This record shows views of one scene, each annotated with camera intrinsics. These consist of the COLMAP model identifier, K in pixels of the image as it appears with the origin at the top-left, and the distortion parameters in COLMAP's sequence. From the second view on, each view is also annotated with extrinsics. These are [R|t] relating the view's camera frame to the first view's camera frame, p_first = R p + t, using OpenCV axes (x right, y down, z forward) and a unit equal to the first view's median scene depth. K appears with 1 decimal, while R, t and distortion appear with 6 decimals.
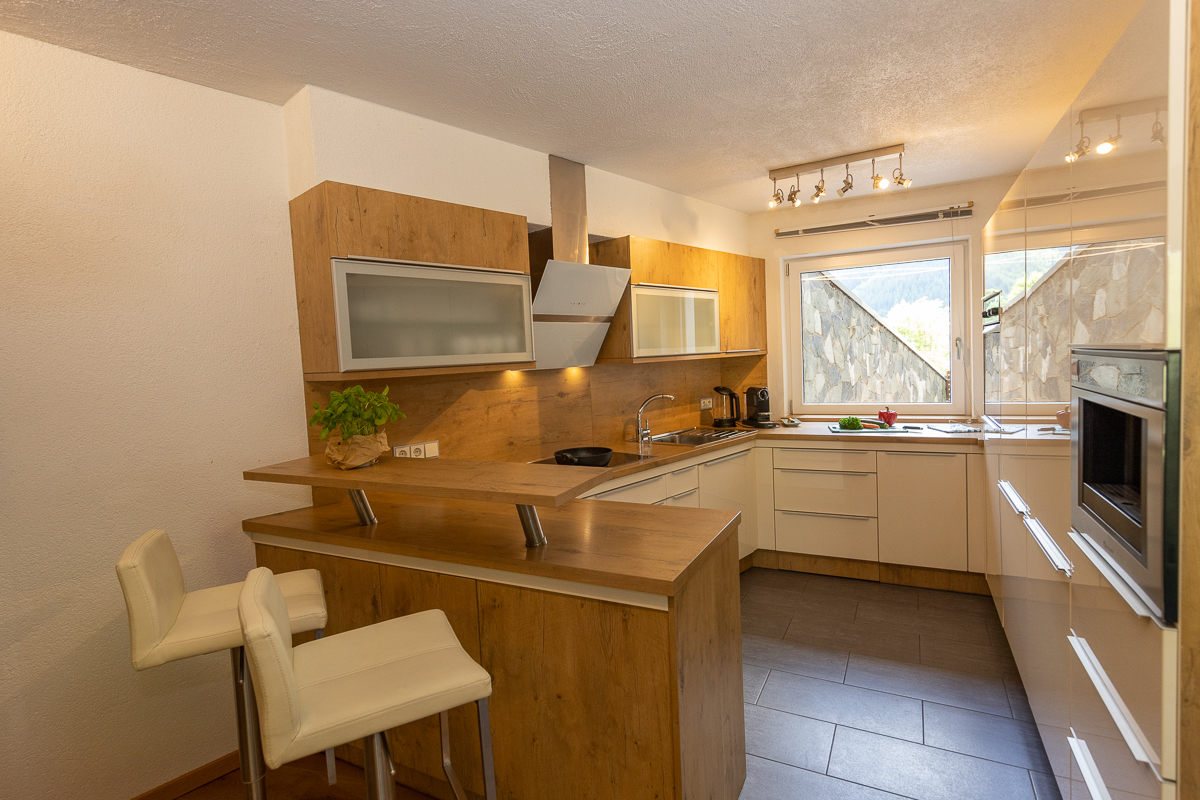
lens RADIAL K [[606.0, 0, 600.0], [0, 606.0, 400.0], [0, 0, 1]] dist [0.003044, 0.000311]
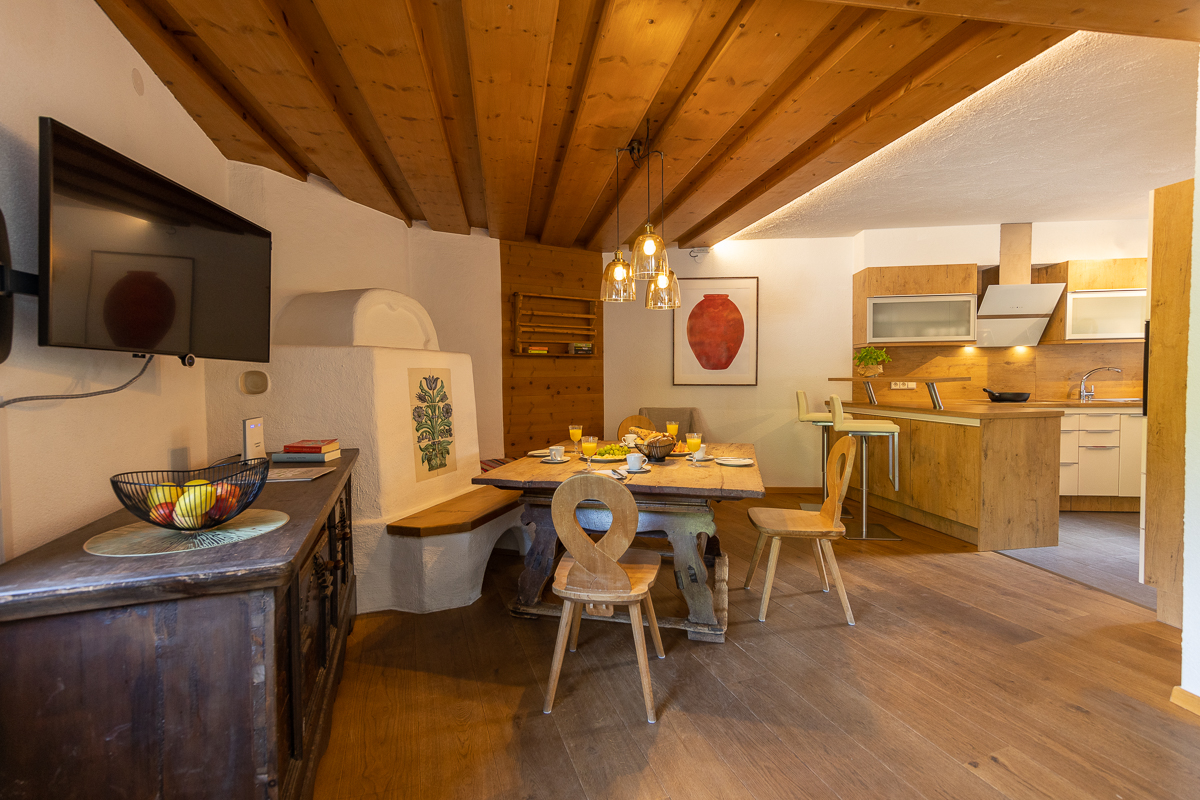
lens RADIAL K [[536.1, 0, 600.0], [0, 536.1, 400.0], [0, 0, 1]] dist [0.000659, -0.000055]
pose [[0.622620, 0.071527, -0.779248, 0.469008], [-0.067855, 0.996998, 0.037298, 0.135109], [0.779577, 0.029653, 0.625605, -0.925172]]
